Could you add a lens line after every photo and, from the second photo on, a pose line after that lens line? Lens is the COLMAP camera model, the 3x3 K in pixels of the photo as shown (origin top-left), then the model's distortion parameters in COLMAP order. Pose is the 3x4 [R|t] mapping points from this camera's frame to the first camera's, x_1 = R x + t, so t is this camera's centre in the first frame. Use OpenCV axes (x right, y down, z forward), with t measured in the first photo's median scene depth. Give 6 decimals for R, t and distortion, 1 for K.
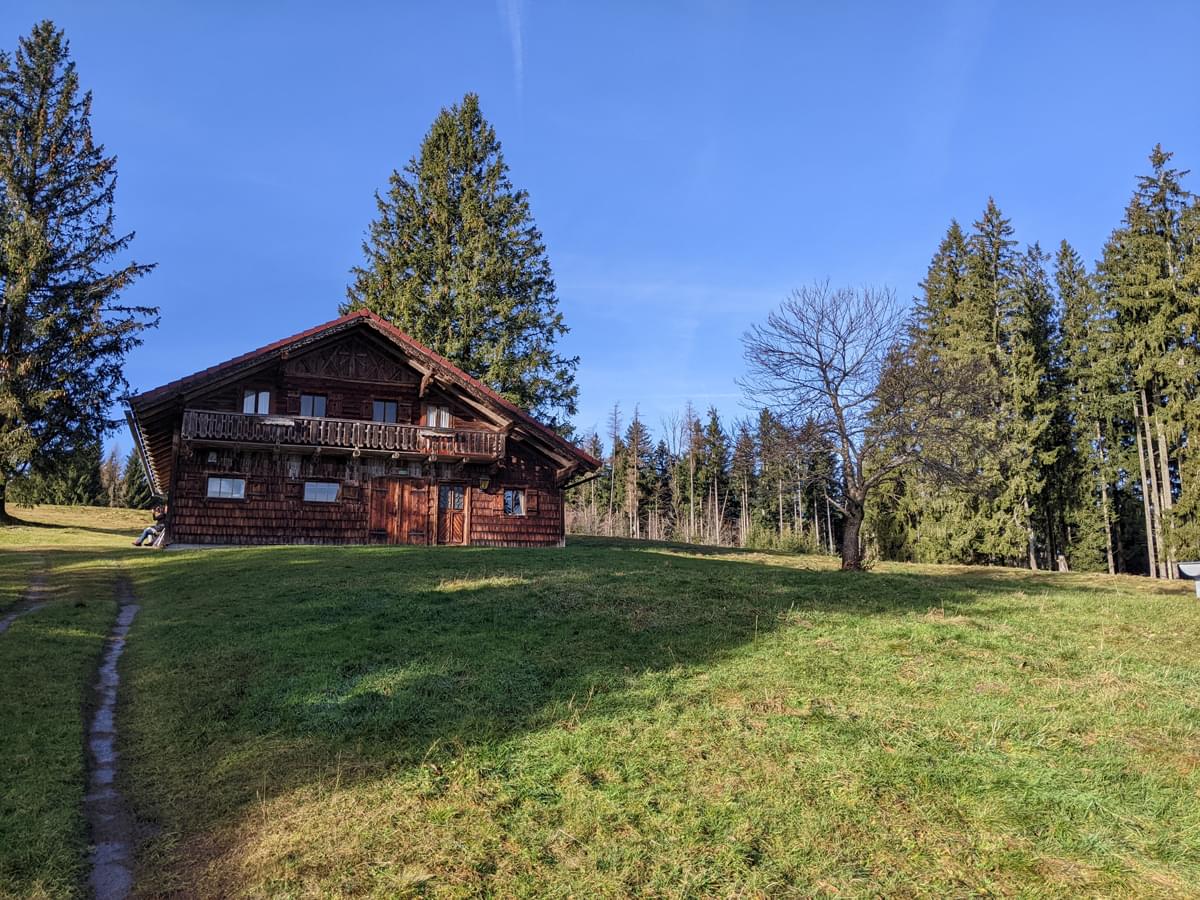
lens RADIAL K [[923.4, 0, 600.8], [0, 923.4, 449.5], [0, 0, 1]] dist [-0.021106, -0.022418]
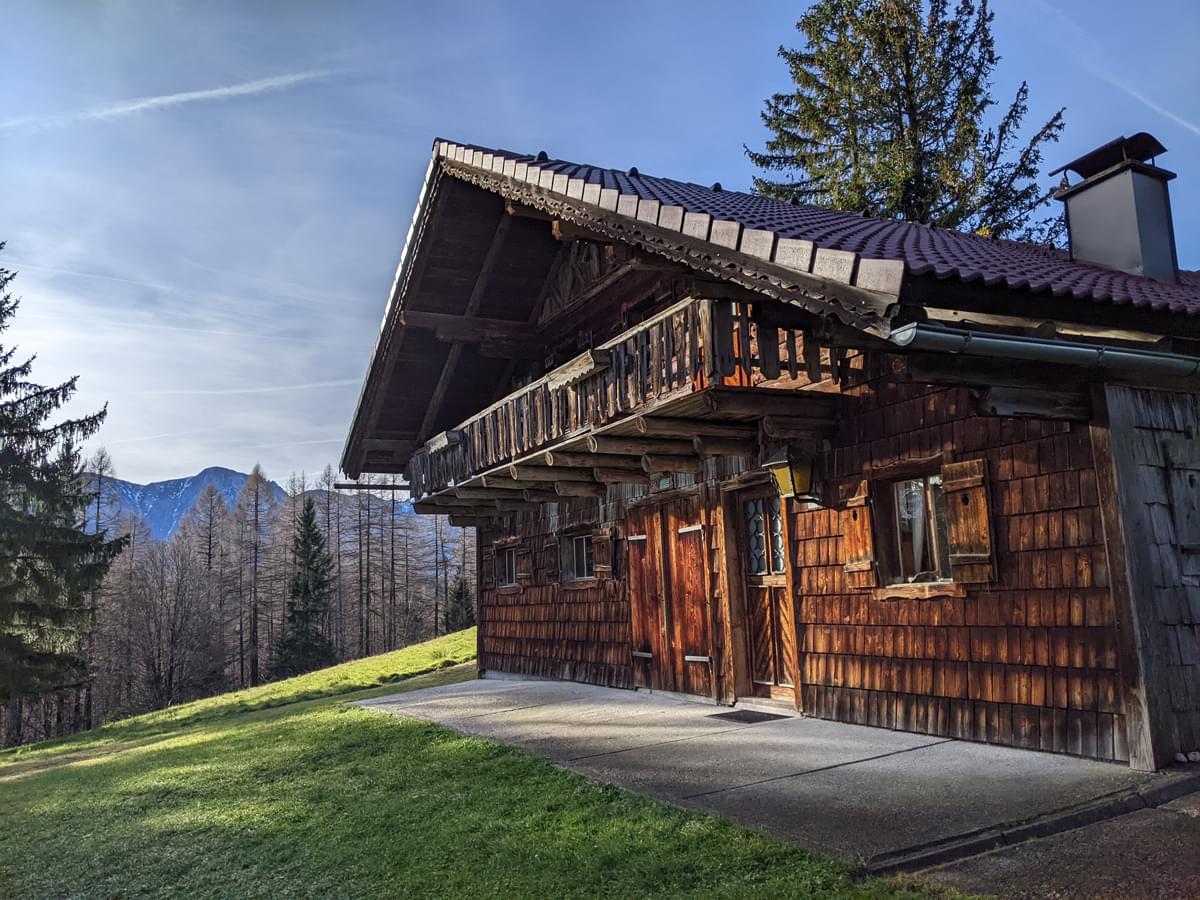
lens RADIAL K [[923.4, 0, 600.6], [0, 923.4, 450.4], [0, 0, 1]] dist [-0.021106, -0.022418]
pose [[0.096446, -0.142888, -0.985029, 0.136023], [0.228741, 0.966336, -0.117780, 0.048836], [0.968698, -0.213957, 0.125883, 0.927907]]
